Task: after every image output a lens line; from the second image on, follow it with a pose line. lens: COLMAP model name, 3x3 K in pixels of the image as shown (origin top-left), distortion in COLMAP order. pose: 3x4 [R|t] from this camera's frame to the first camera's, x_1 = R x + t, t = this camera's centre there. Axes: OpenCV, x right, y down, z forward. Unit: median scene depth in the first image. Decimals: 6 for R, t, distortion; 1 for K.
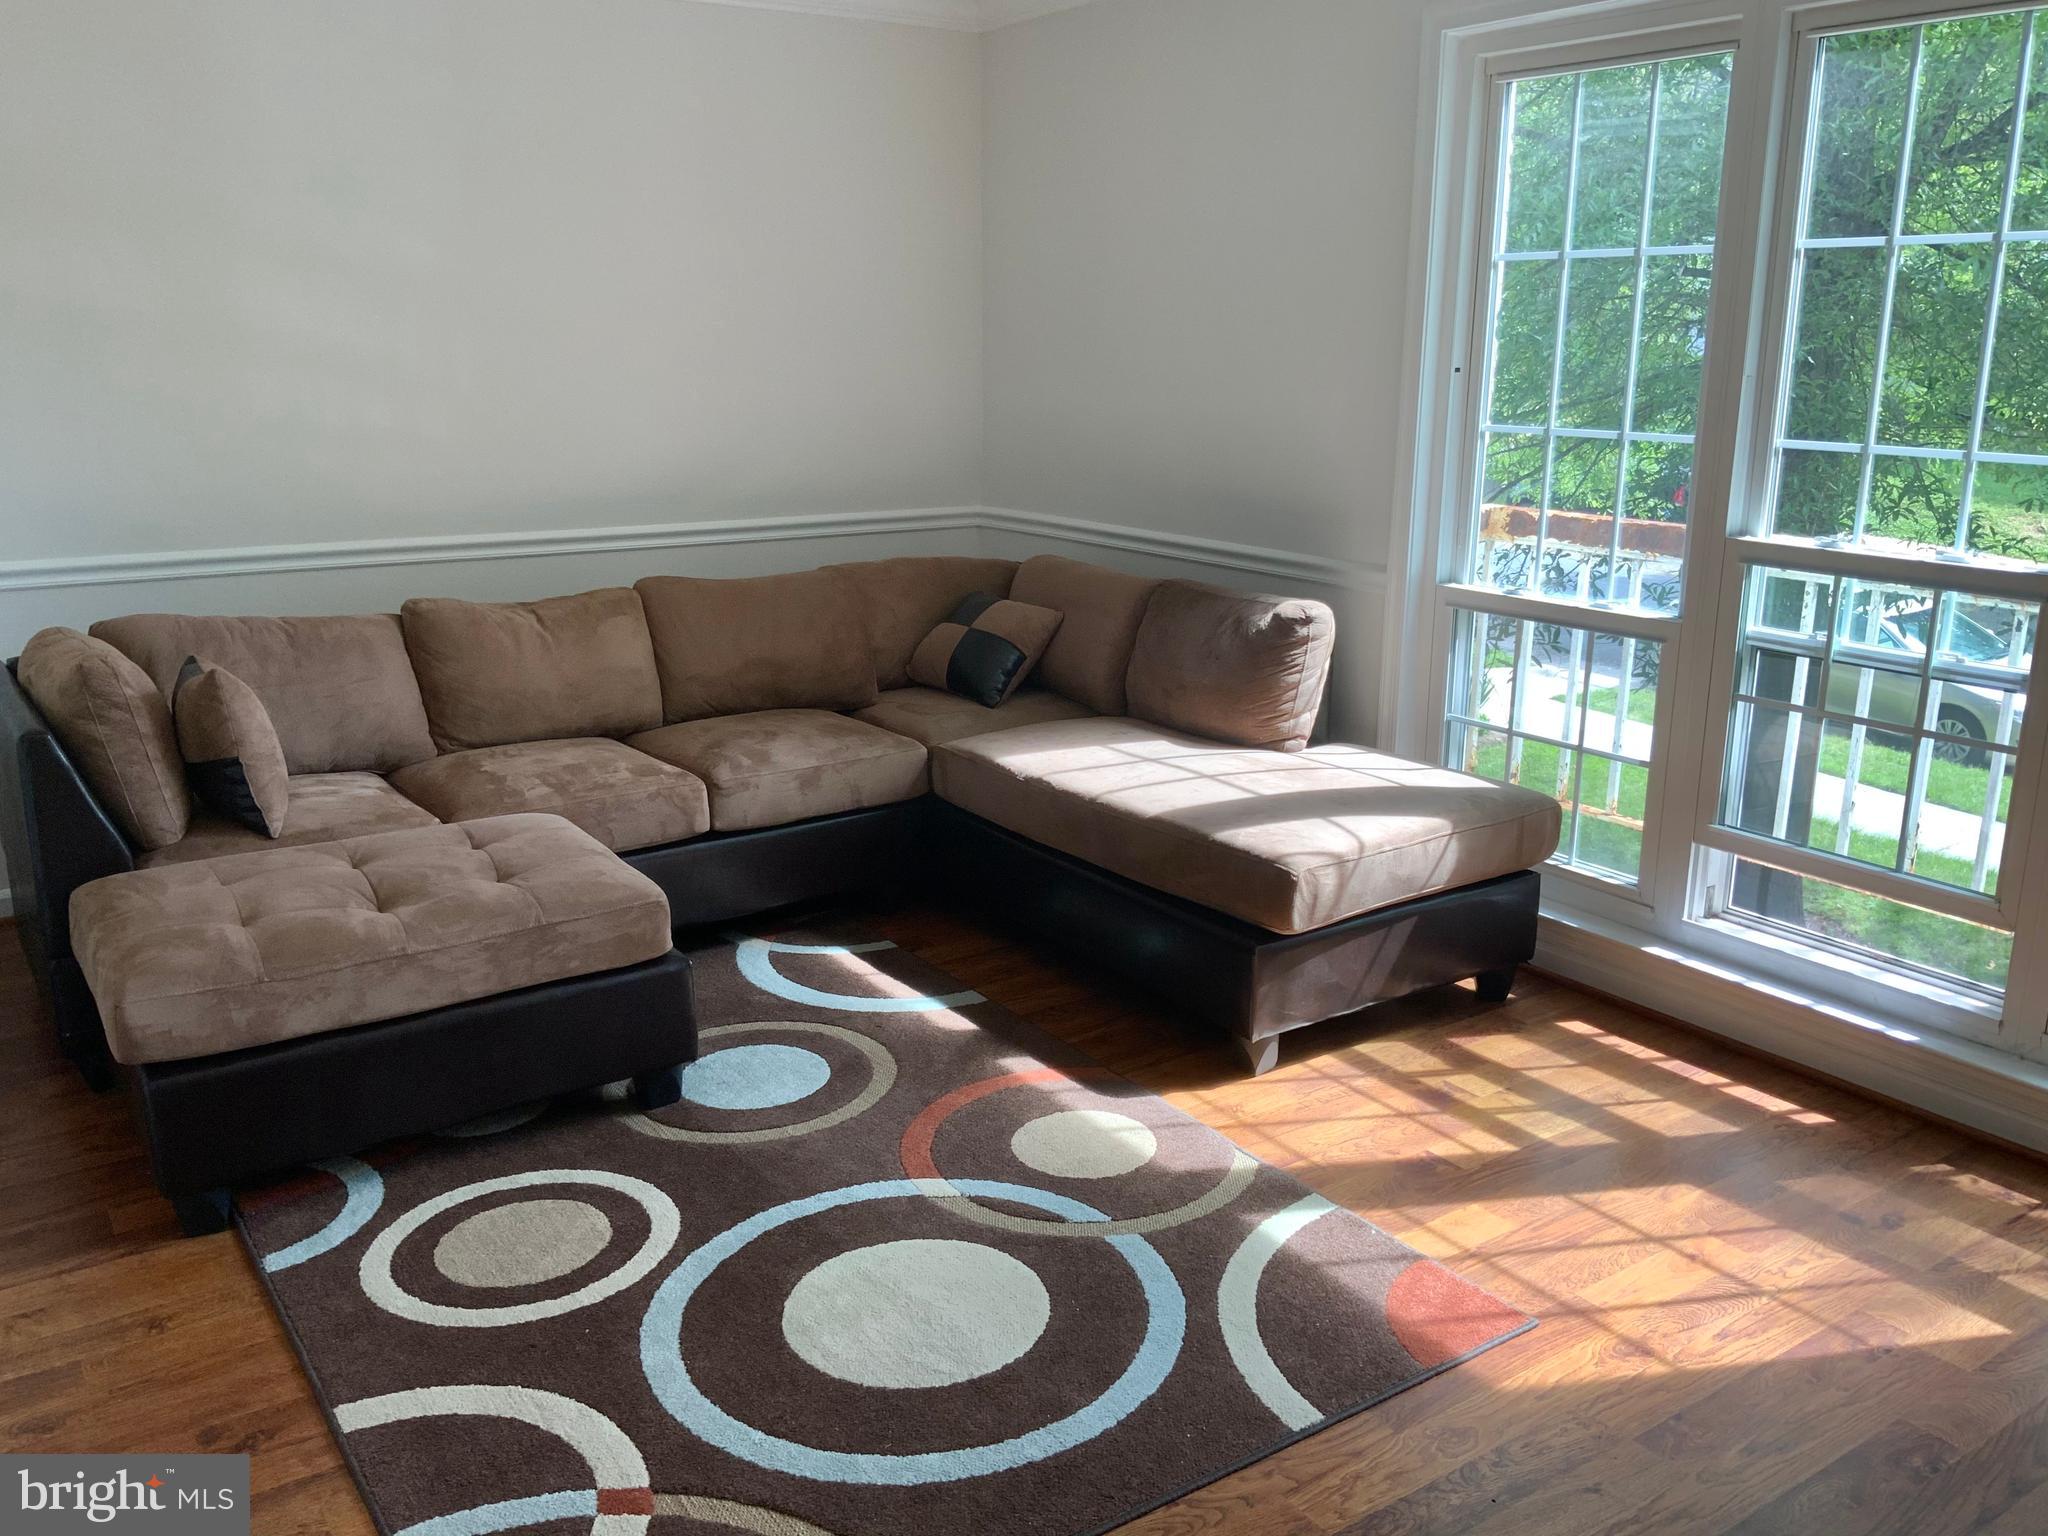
lens RADIAL K [[1696.5, 0, 1024.7], [0, 1696.5, 767.0], [0, 0, 1]] dist [0.129404, -0.243658]
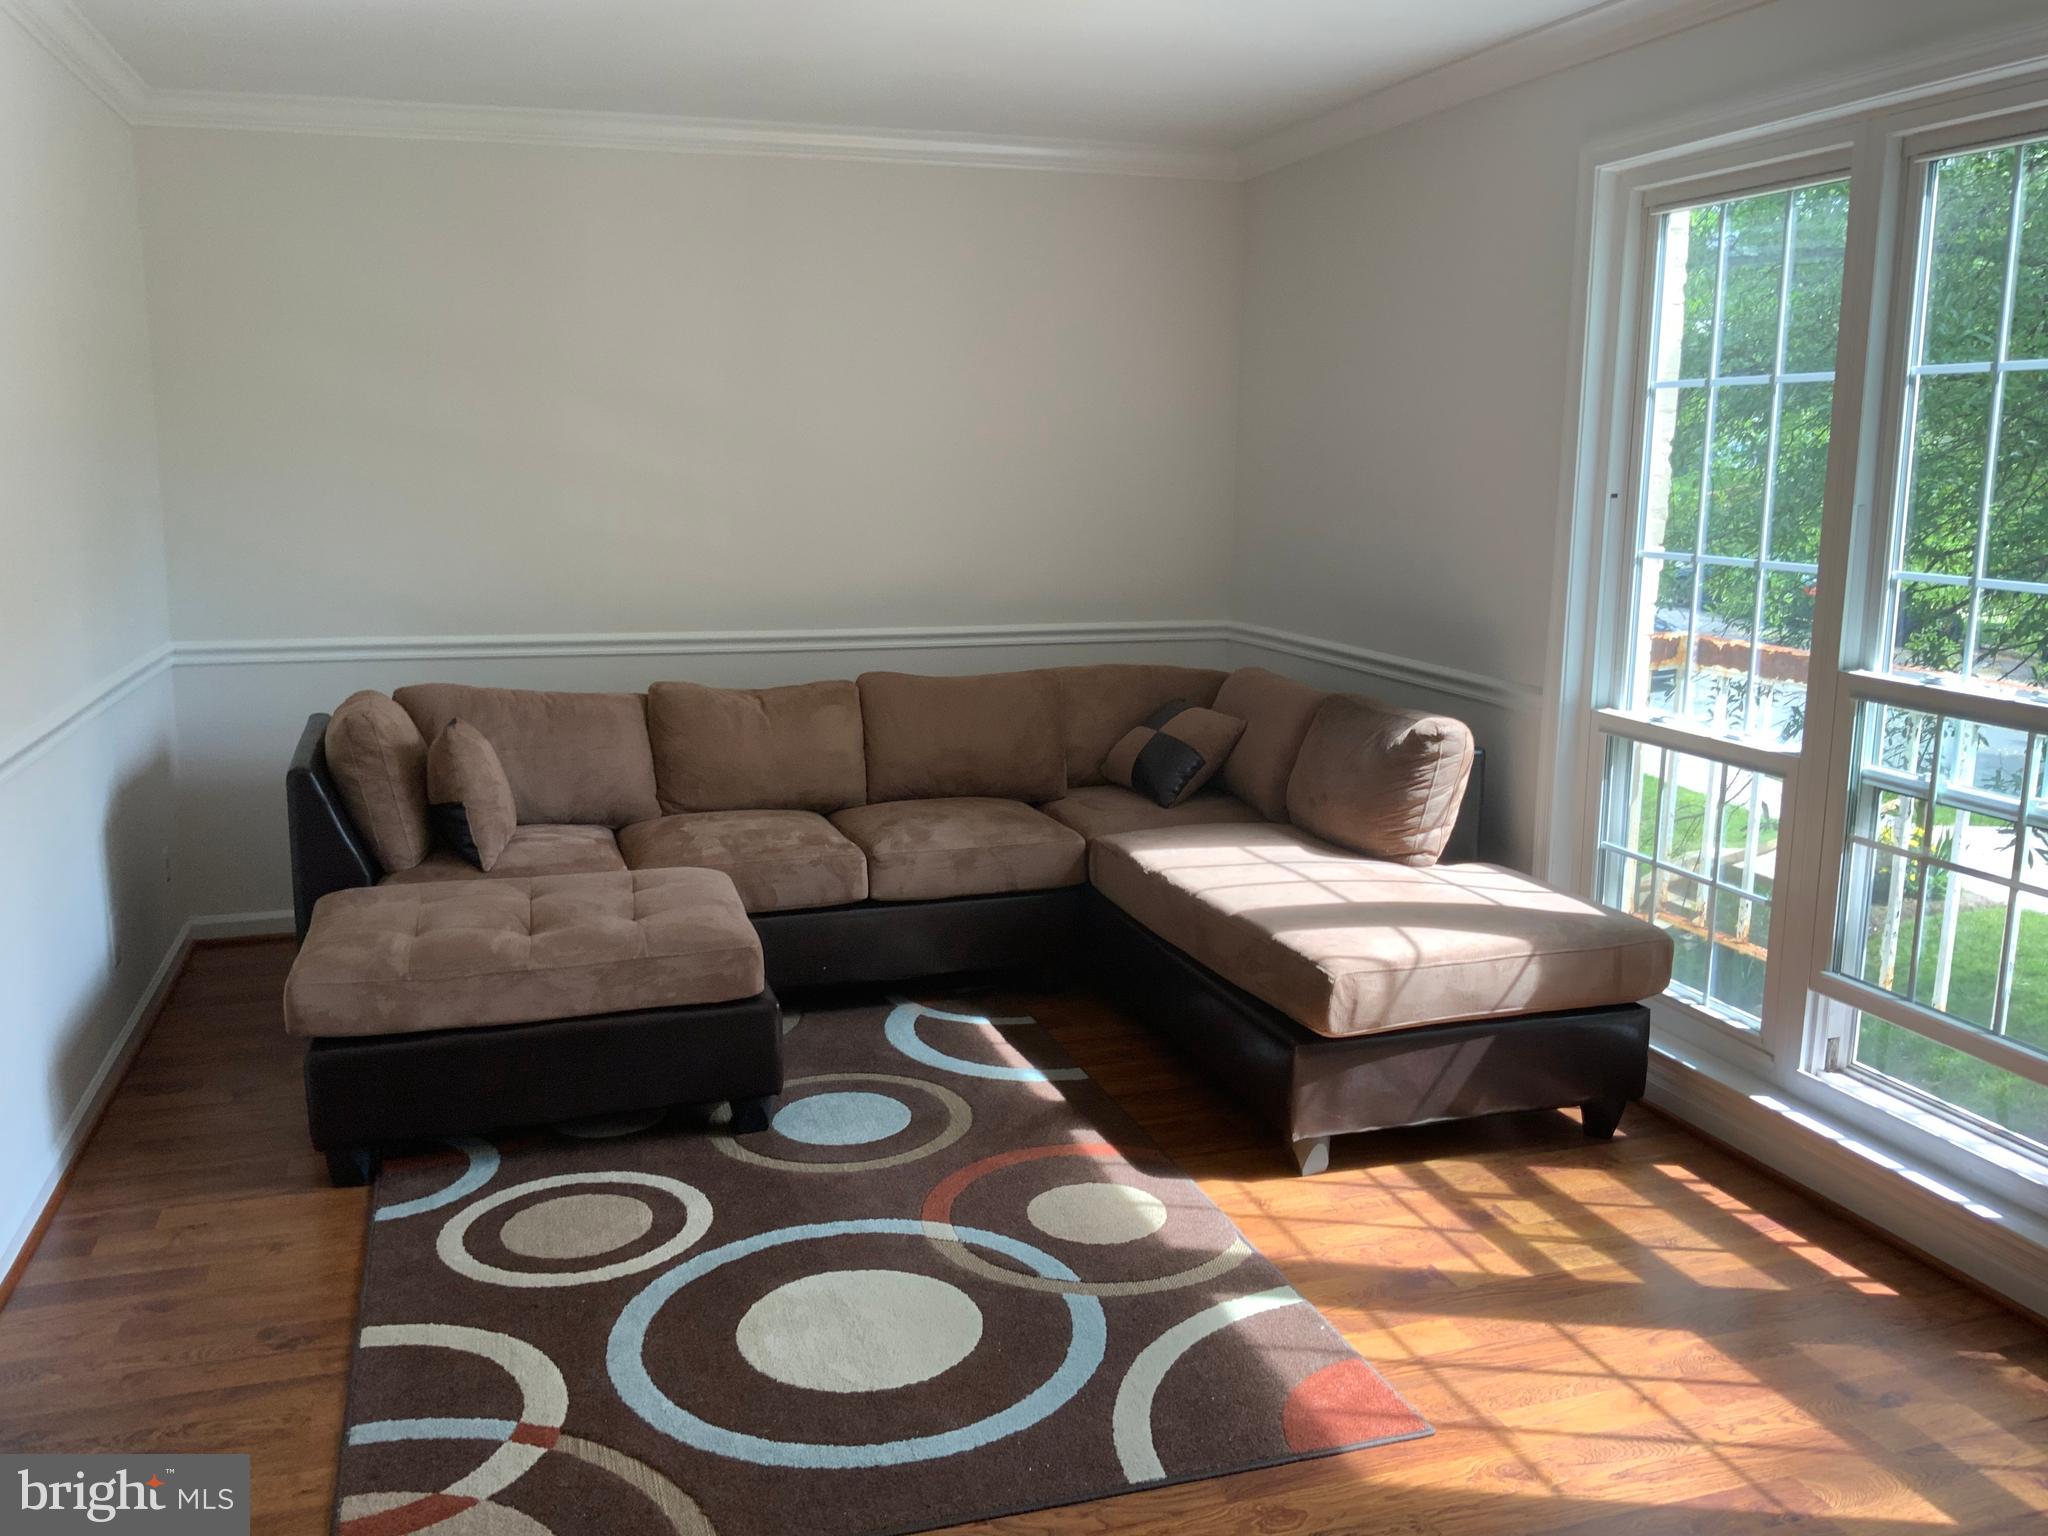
lens RADIAL K [[1696.5, 0, 1024.7], [0, 1696.5, 767.0], [0, 0, 1]] dist [0.129404, -0.243658]
pose [[0.957608, 0.055446, -0.282688, 0.252929], [-0.075131, 0.995411, -0.059267, 0.011465], [0.278105, 0.077993, 0.957379, -0.042232]]
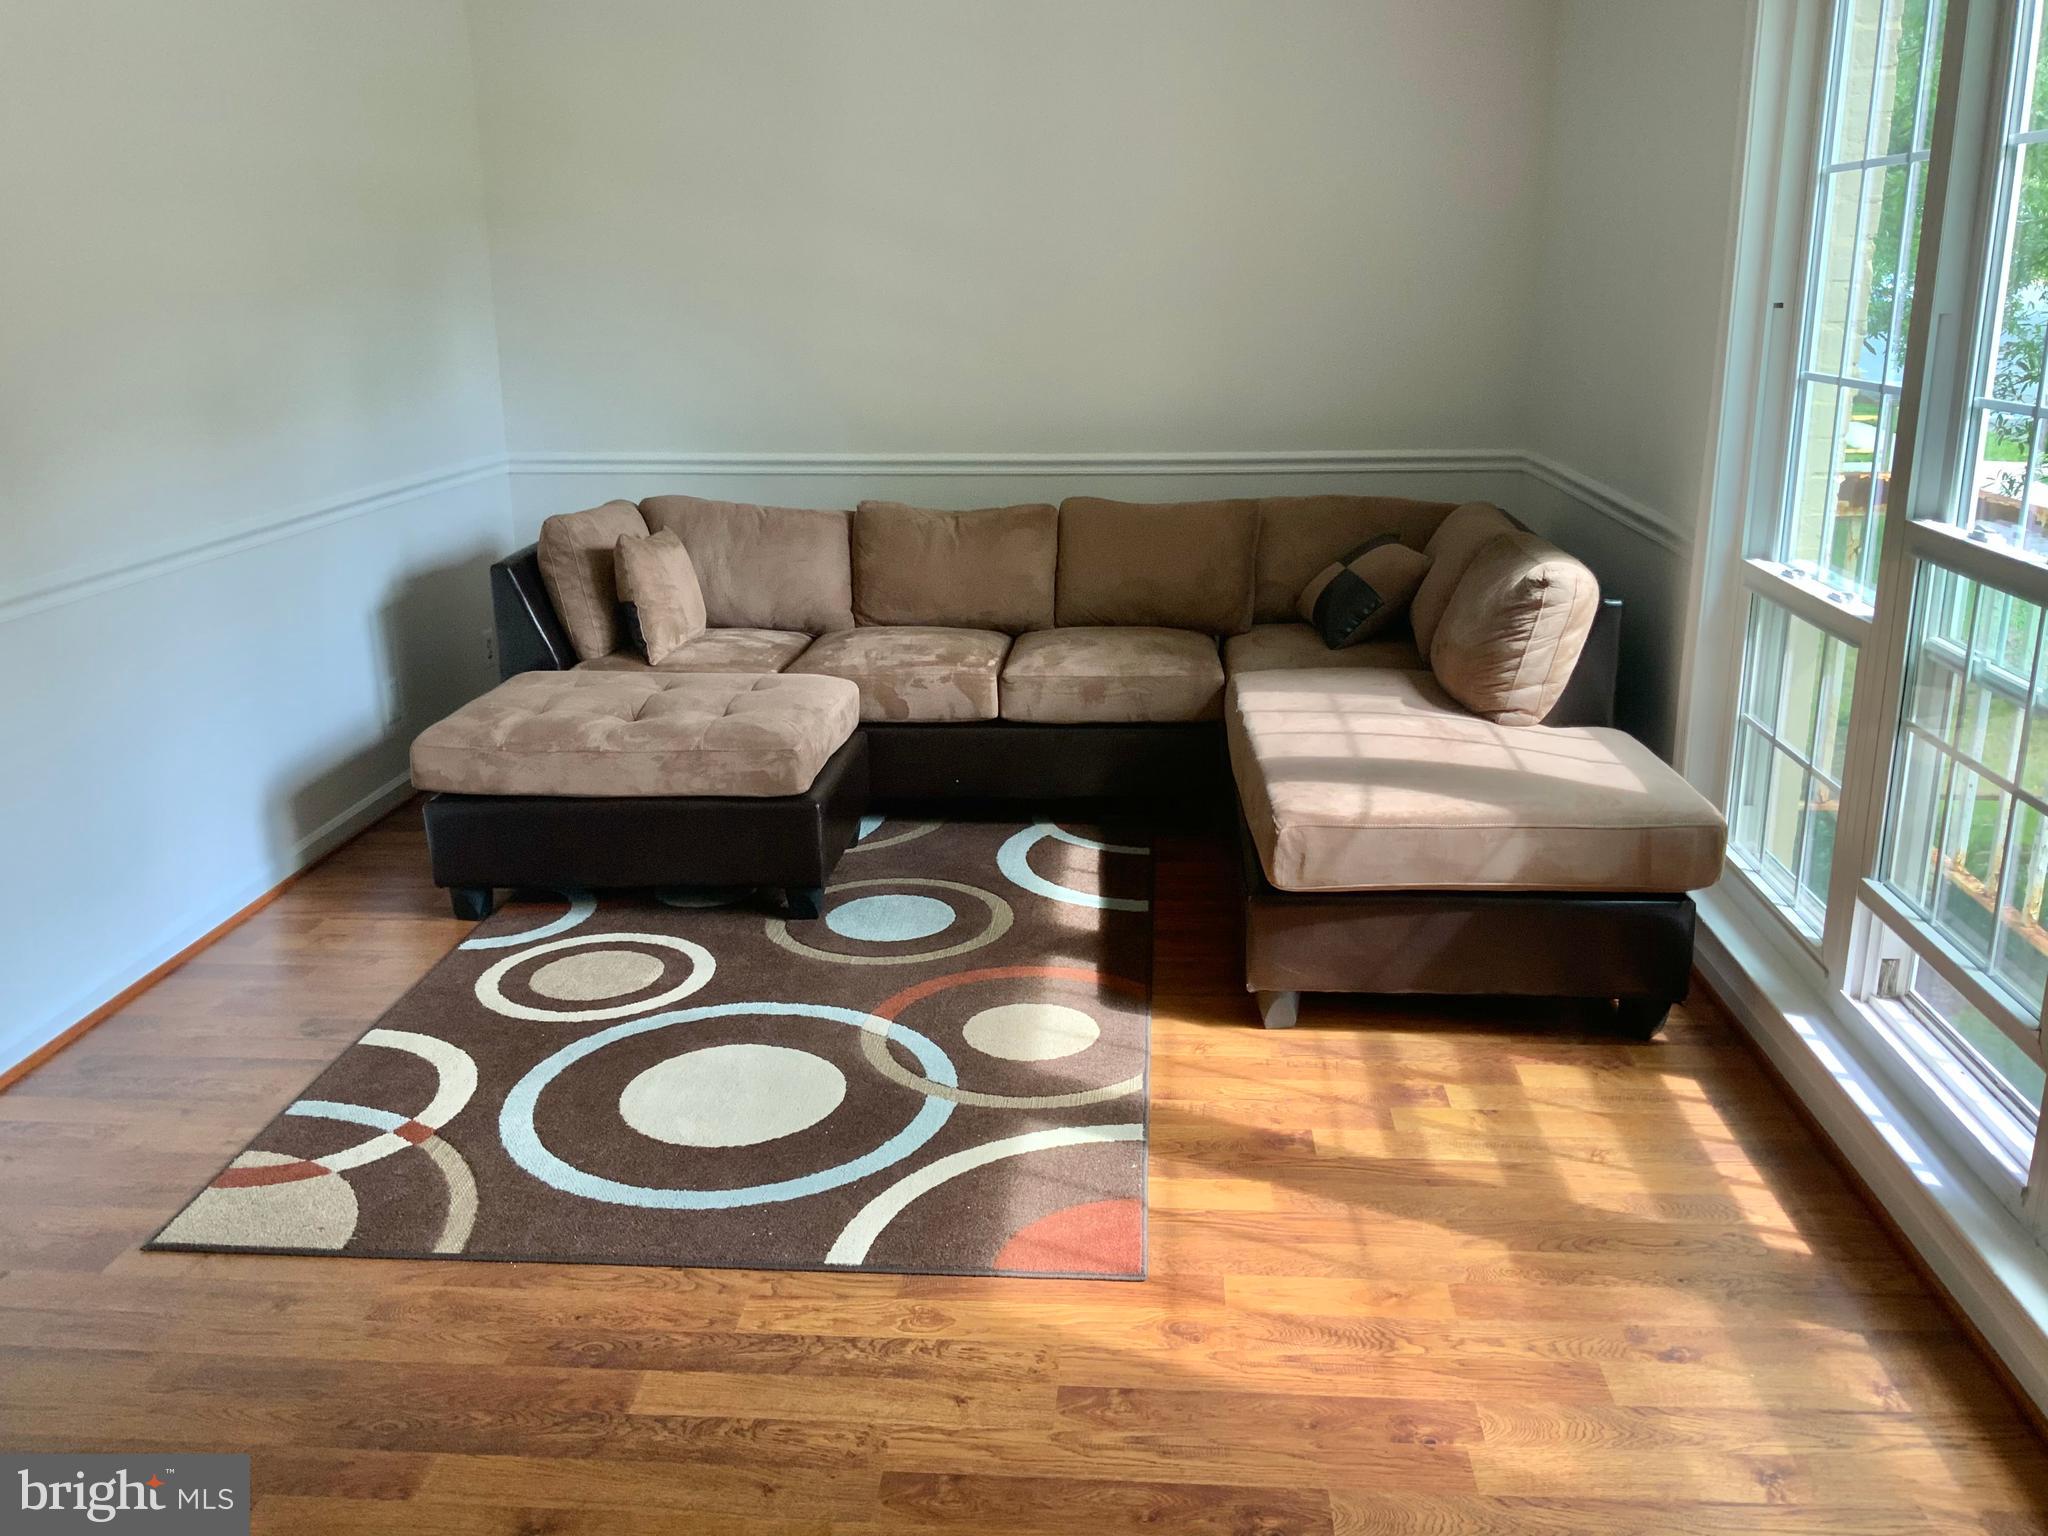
lens RADIAL K [[1696.5, 0, 1024.7], [0, 1696.5, 767.0], [0, 0, 1]] dist [0.129404, -0.243658]
pose [[0.771655, 0.161302, -0.615249, 0.613319], [-0.140563, 0.986639, 0.082375, -0.030496], [0.620316, 0.022916, 0.784018, 0.136134]]
